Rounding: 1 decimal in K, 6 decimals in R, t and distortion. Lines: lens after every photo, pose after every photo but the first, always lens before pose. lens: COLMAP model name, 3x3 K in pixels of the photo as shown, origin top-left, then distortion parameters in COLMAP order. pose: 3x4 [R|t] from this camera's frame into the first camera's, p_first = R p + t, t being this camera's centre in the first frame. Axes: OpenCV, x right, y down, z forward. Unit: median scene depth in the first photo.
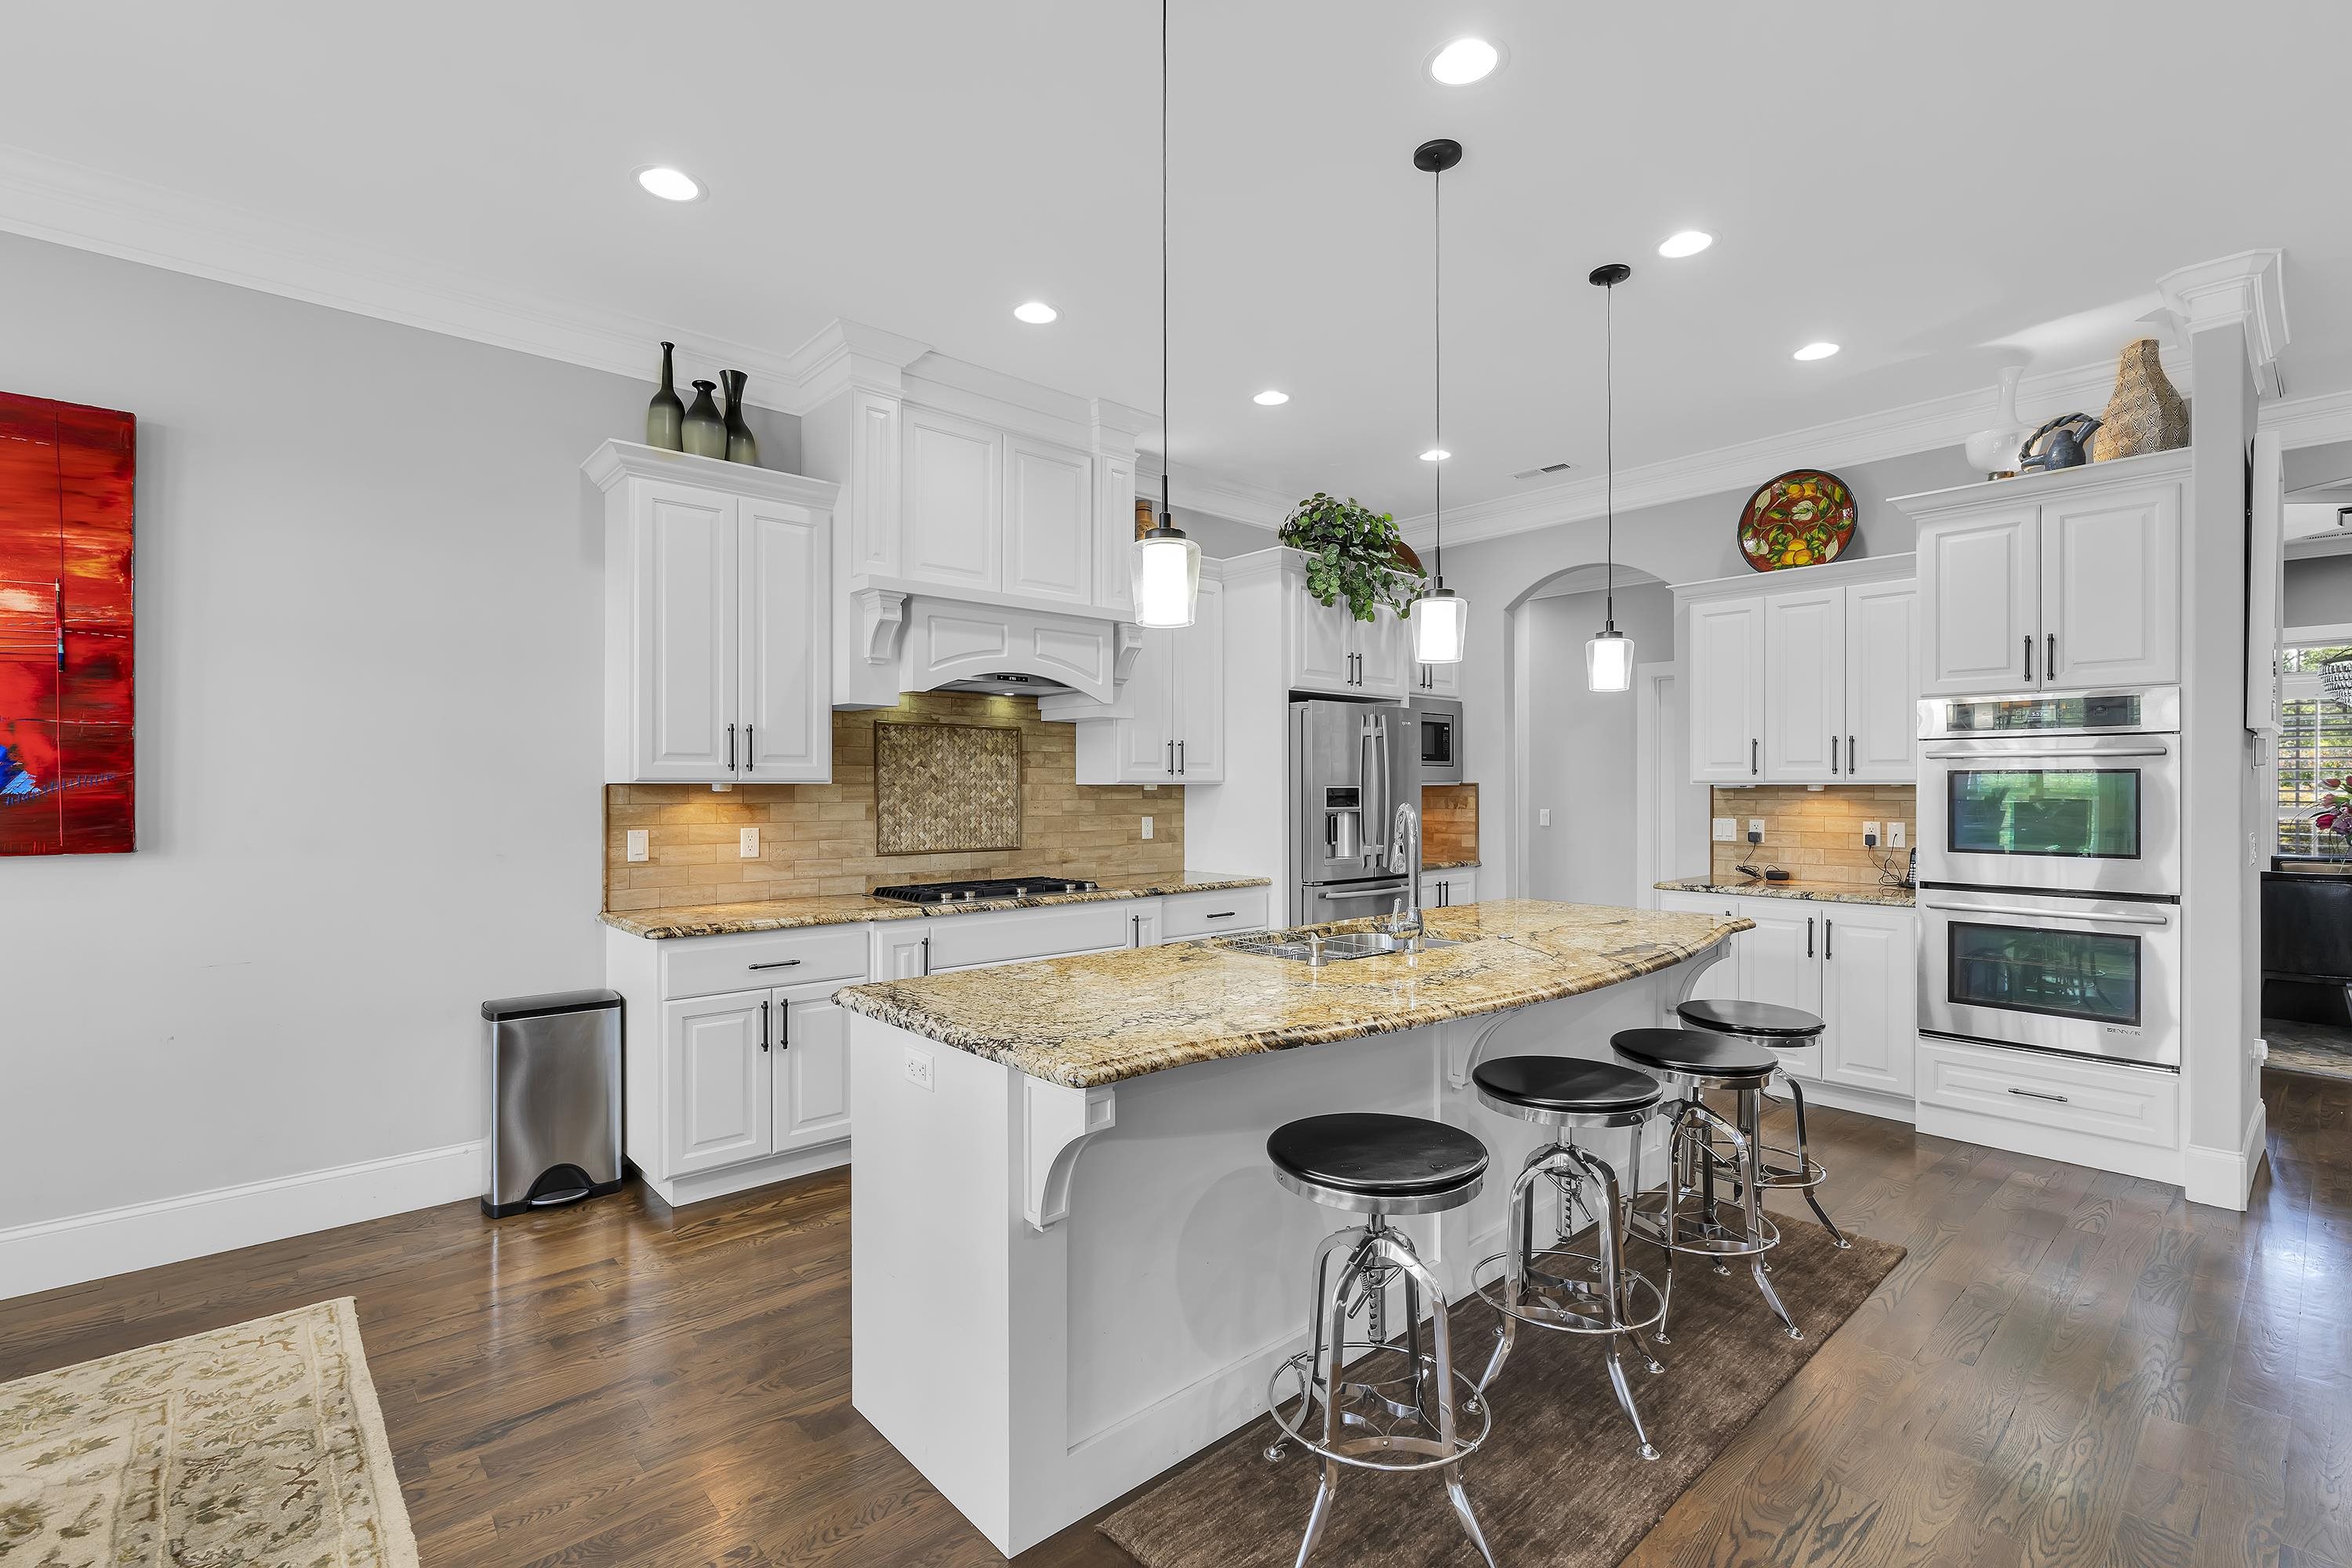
lens RADIAL K [[1046.5, 0, 1169.6], [0, 1046.5, 796.1], [0, 0, 1]] dist [-0.004674, -0.000482]
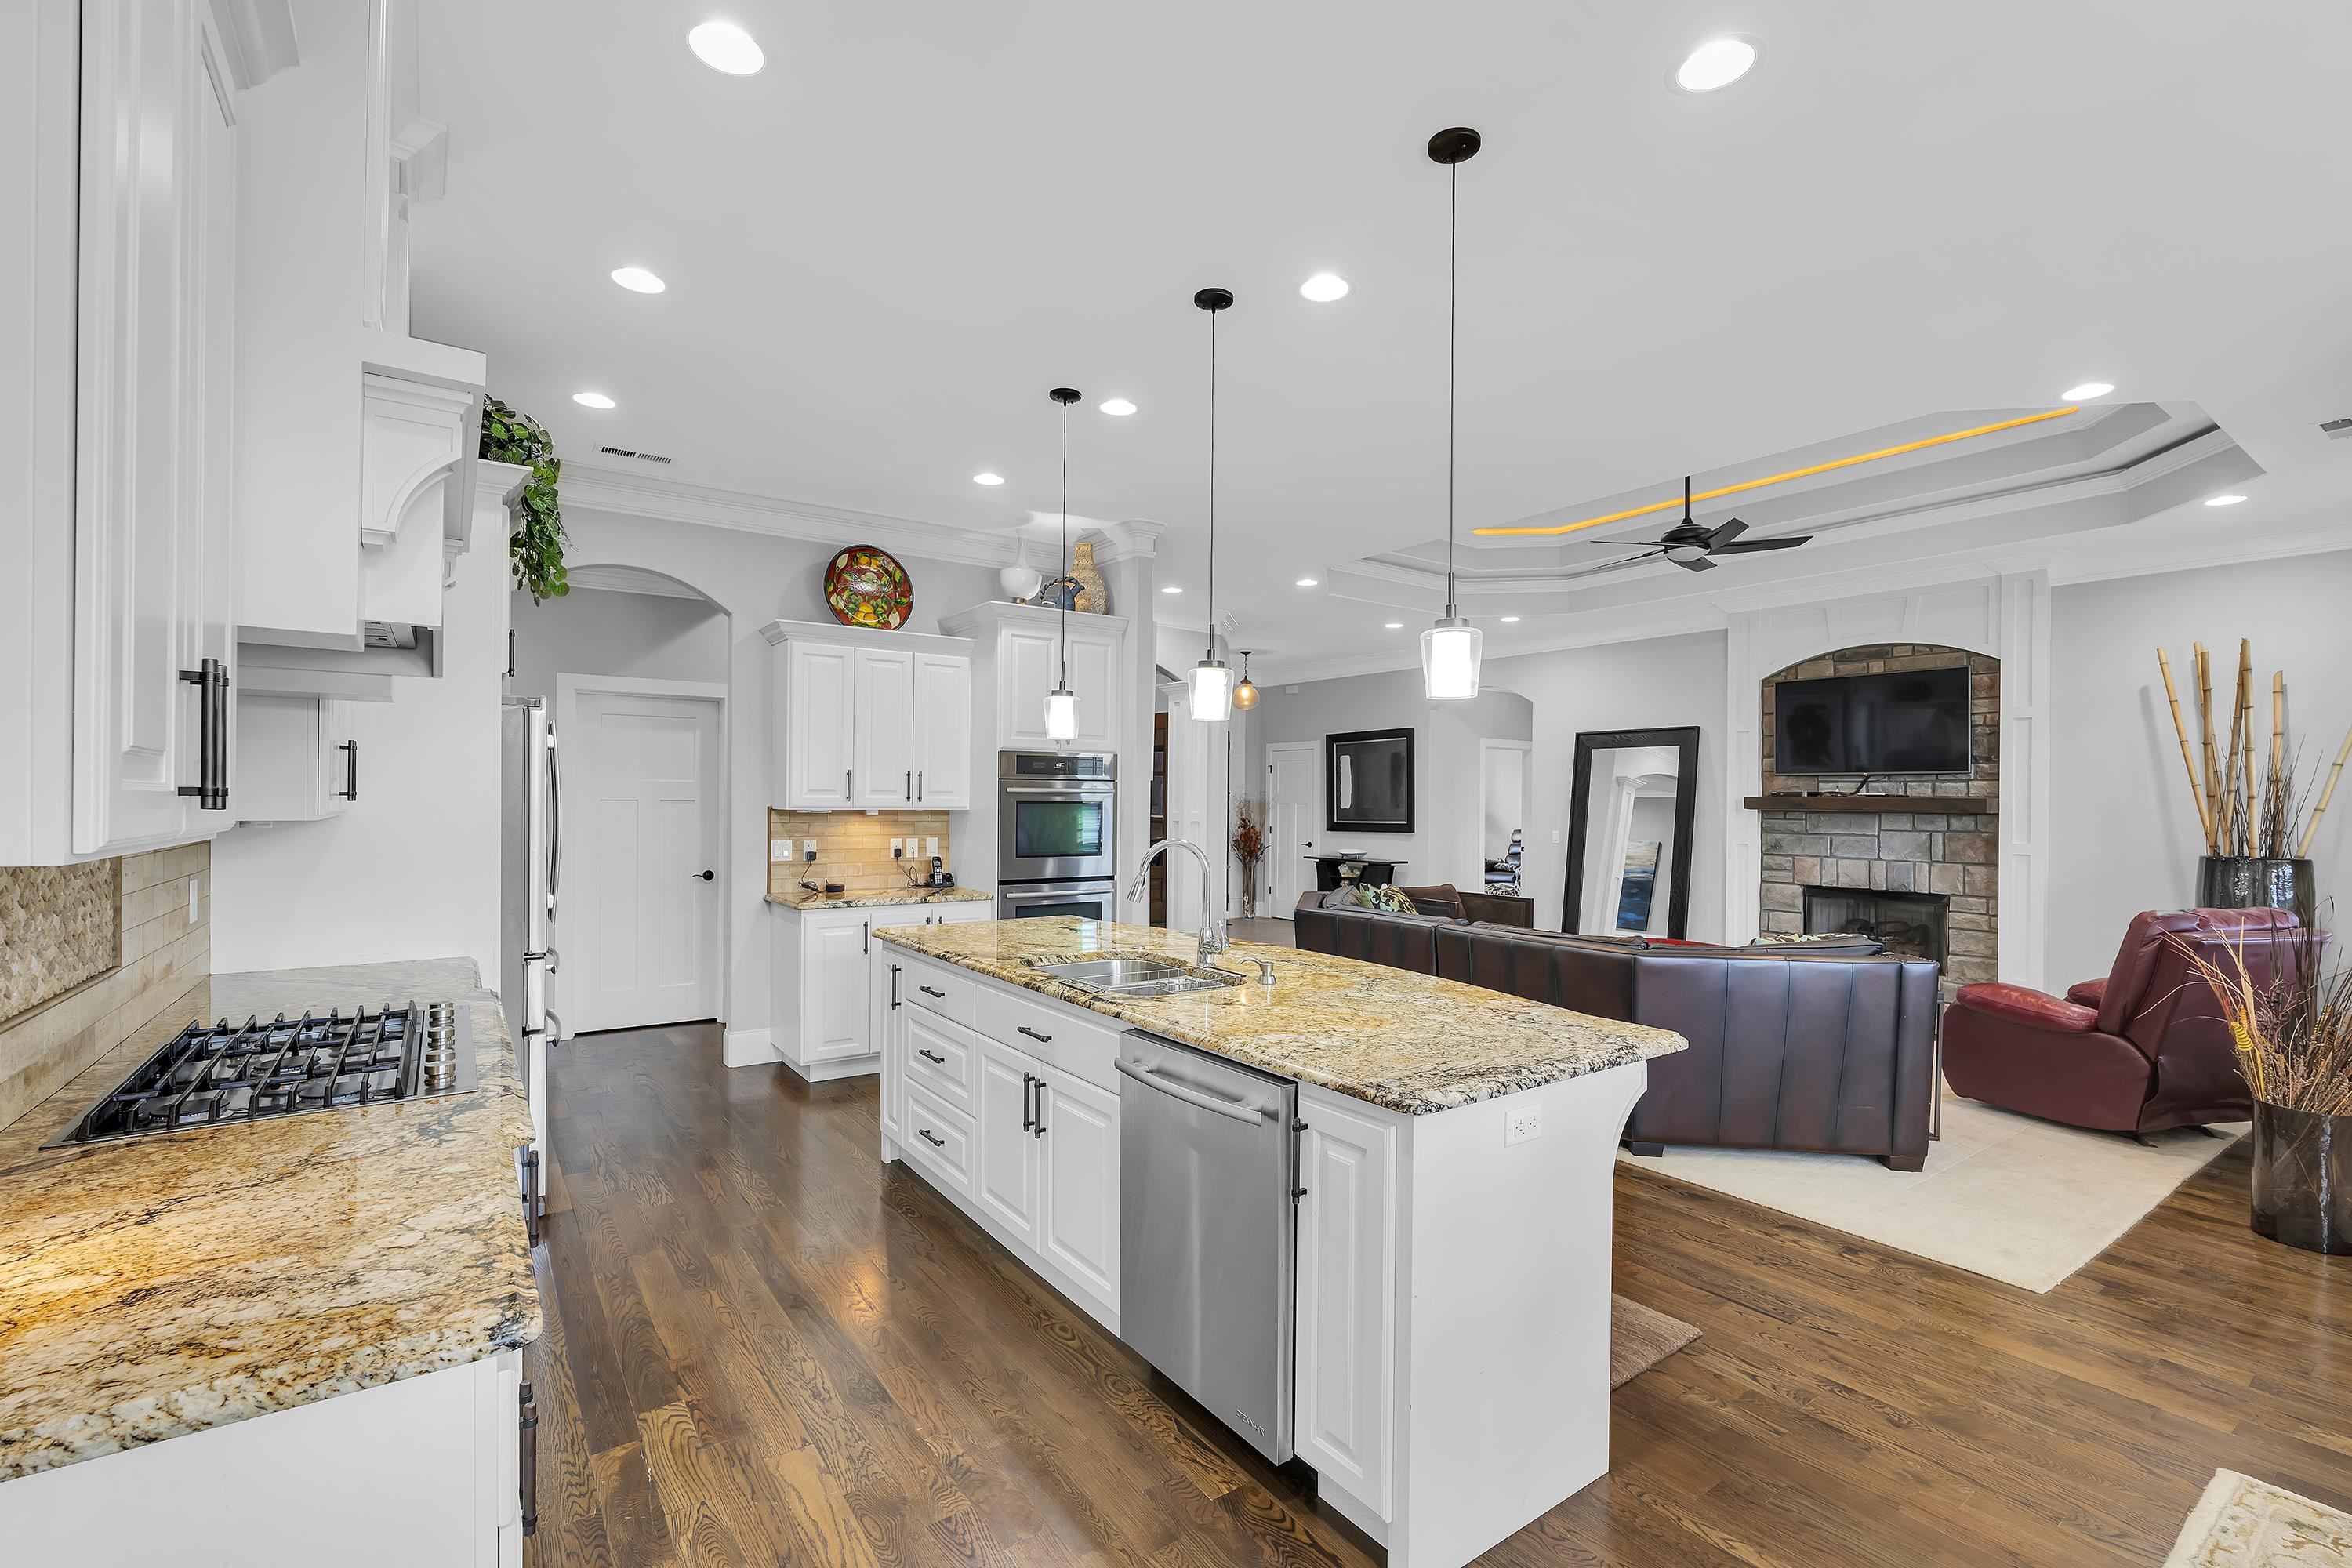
lens RADIAL K [[1046.5, 0, 1171.4], [0, 1046.5, 798.9], [0, 0, 1]] dist [-0.004674, -0.000482]
pose [[0.105313, 0.000675, 0.994439, -0.647330], [0.002926, 0.999995, -0.000989, -0.025002], [-0.994435, 0.003014, 0.105311, 0.630995]]
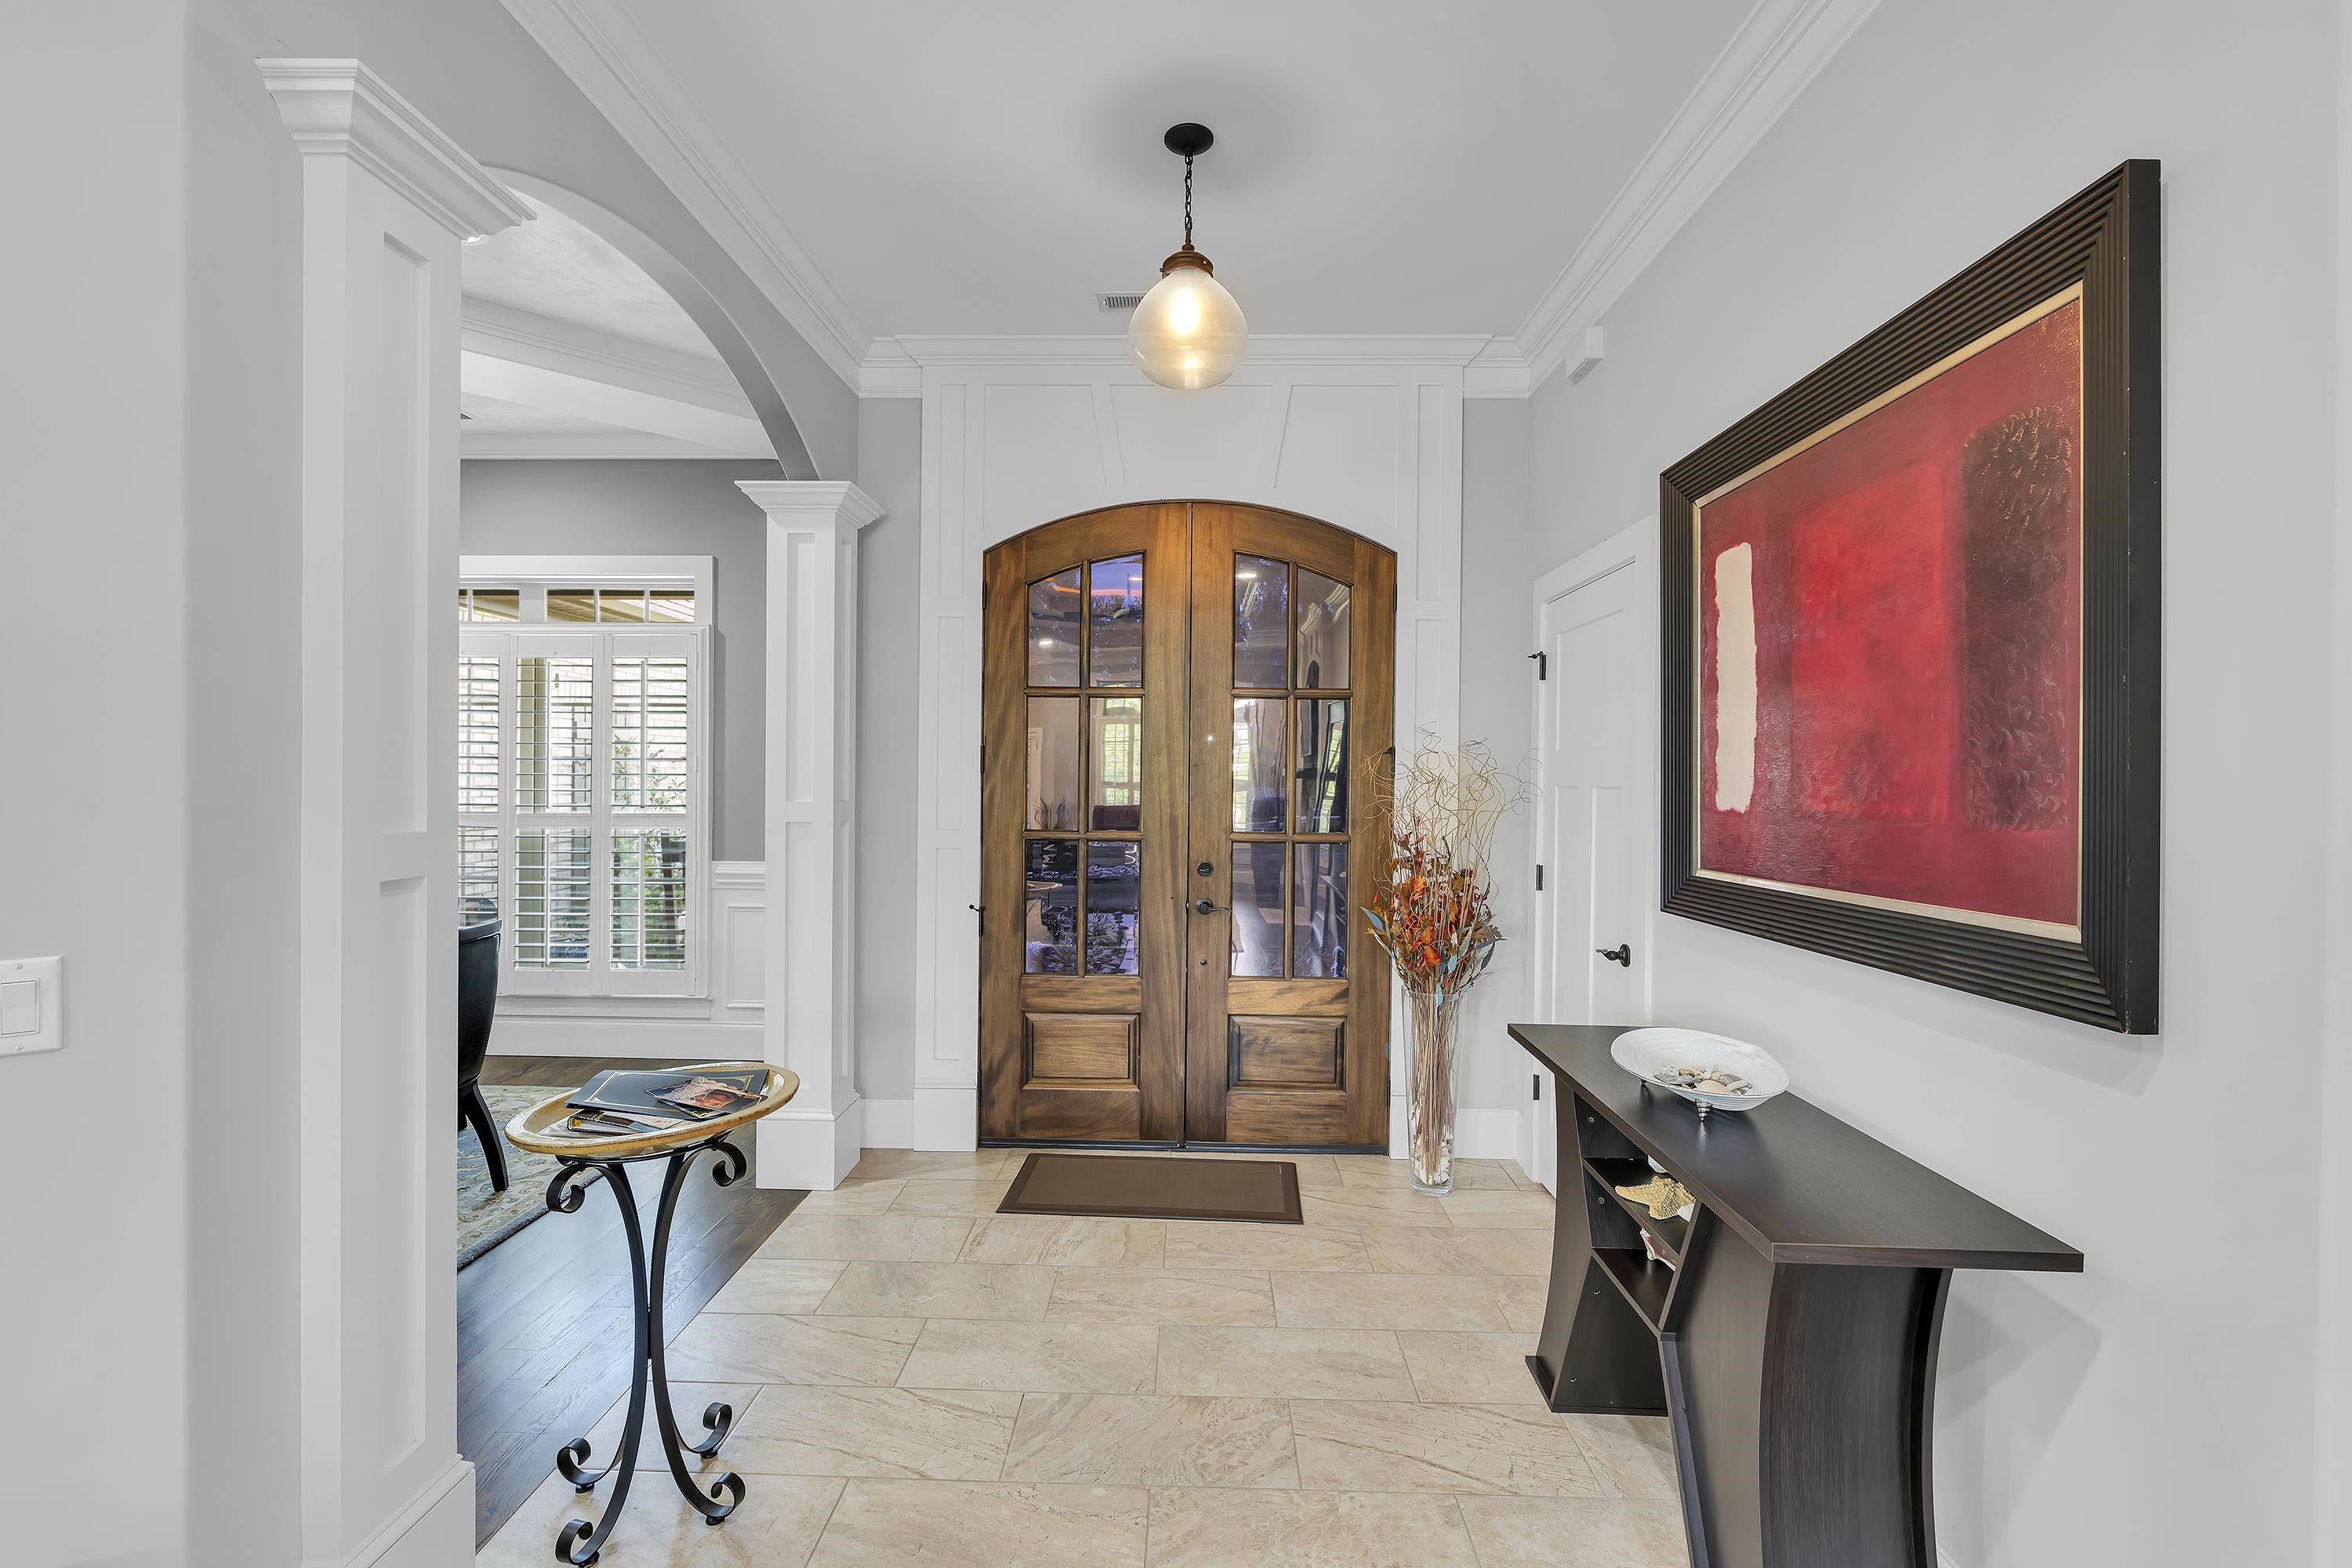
lens RADIAL K [[1046.5, 0, 1170.6], [0, 1046.5, 779.5], [0, 0, 1]] dist [-0.004674, -0.000482]
pose [[0.681057, 0.006364, 0.732202, 1.625447], [-0.001606, 0.999973, -0.007197, -0.011568], [-0.732228, 0.003726, 0.681049, 0.306773]]
